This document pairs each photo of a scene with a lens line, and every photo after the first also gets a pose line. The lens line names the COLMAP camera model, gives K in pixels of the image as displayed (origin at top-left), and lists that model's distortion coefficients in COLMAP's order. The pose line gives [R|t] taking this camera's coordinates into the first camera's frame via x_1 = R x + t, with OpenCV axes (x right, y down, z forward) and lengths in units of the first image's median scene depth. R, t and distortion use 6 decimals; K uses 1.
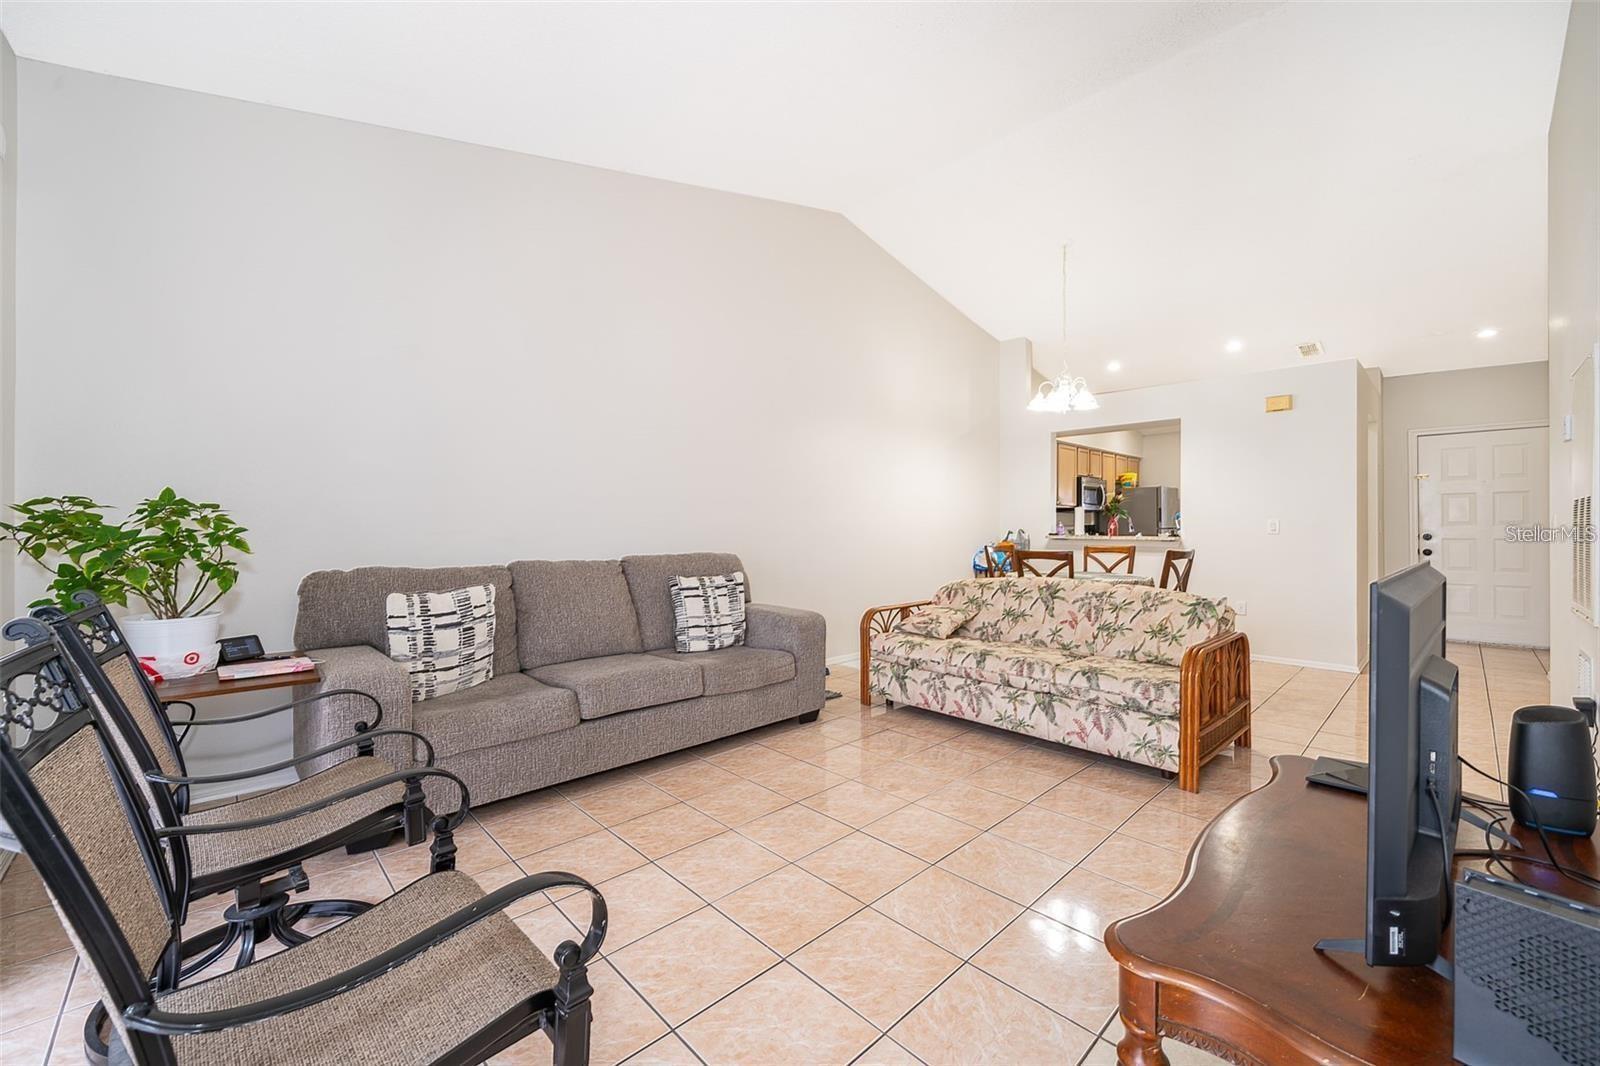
lens RADIAL K [[682.5, 0, 800.0], [0, 682.5, 533.0], [0, 0, 1]] dist [0.031869, -0.000131]
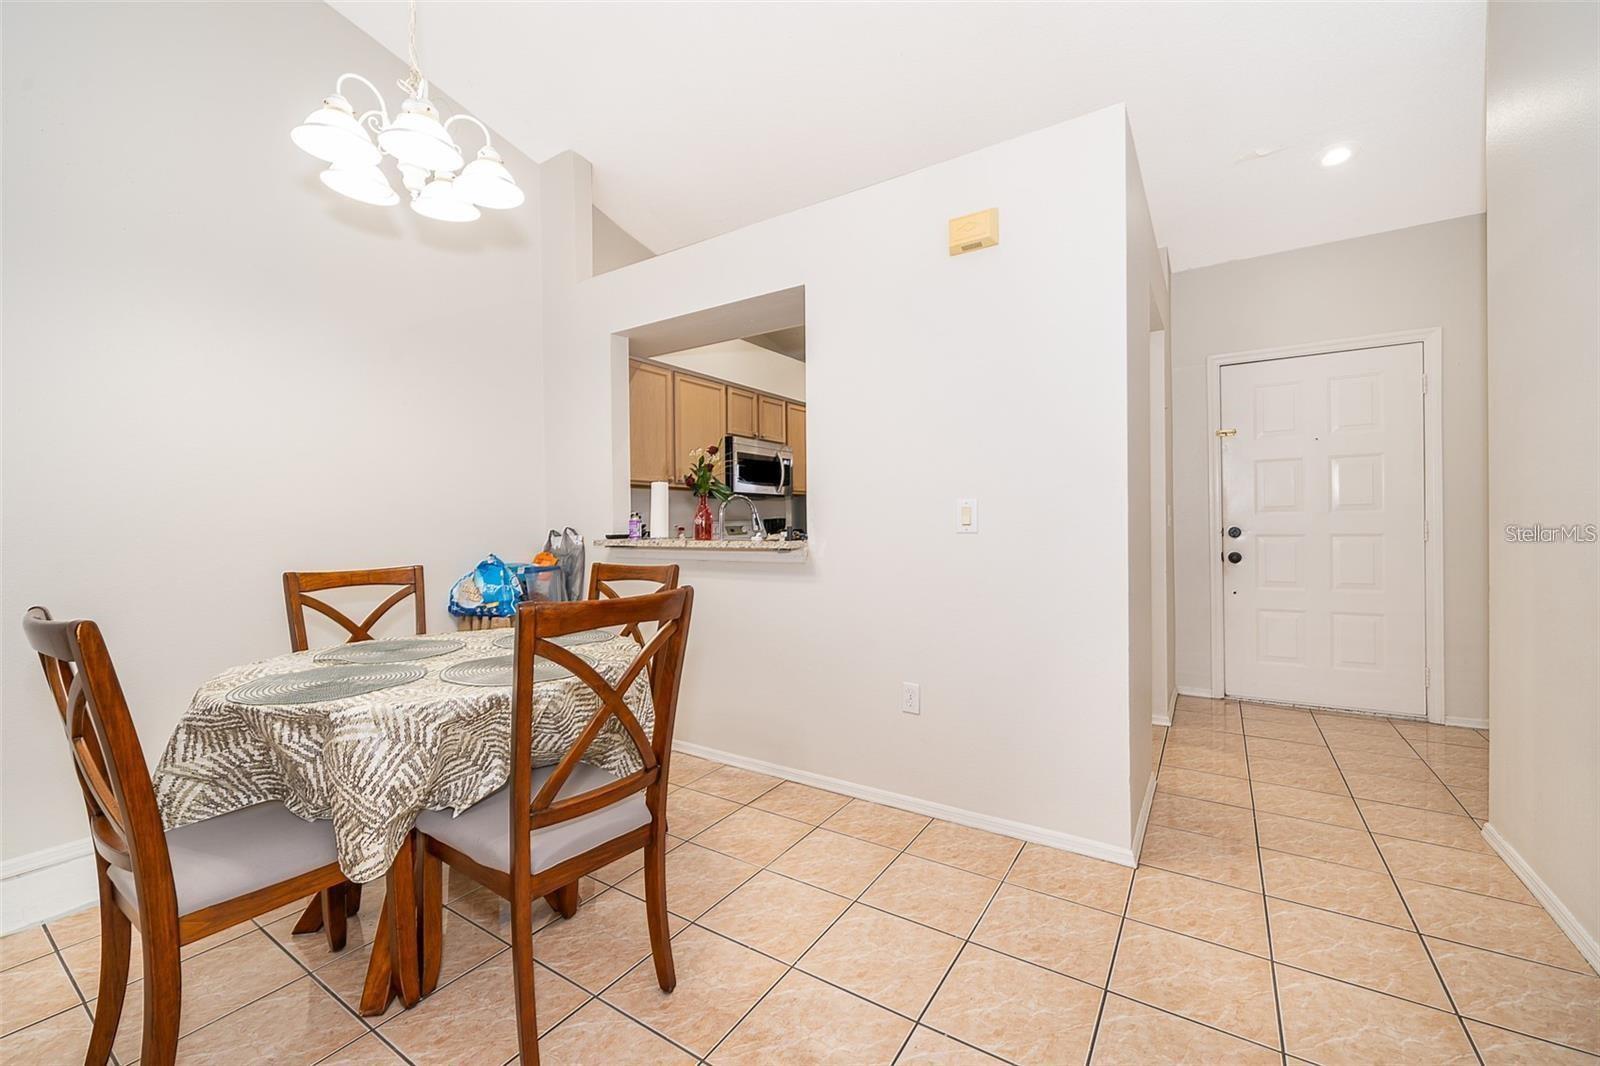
lens RADIAL K [[644.7, 0, 800.0], [0, 644.7, 533.0], [0, 0, 1]] dist [-0.000234, -0.000058]
pose [[0.980903, -0.014120, 0.193983, 0.410022], [0.013489, 0.999899, 0.004575, -0.001318], [-0.194028, -0.001871, 0.980994, 0.515149]]
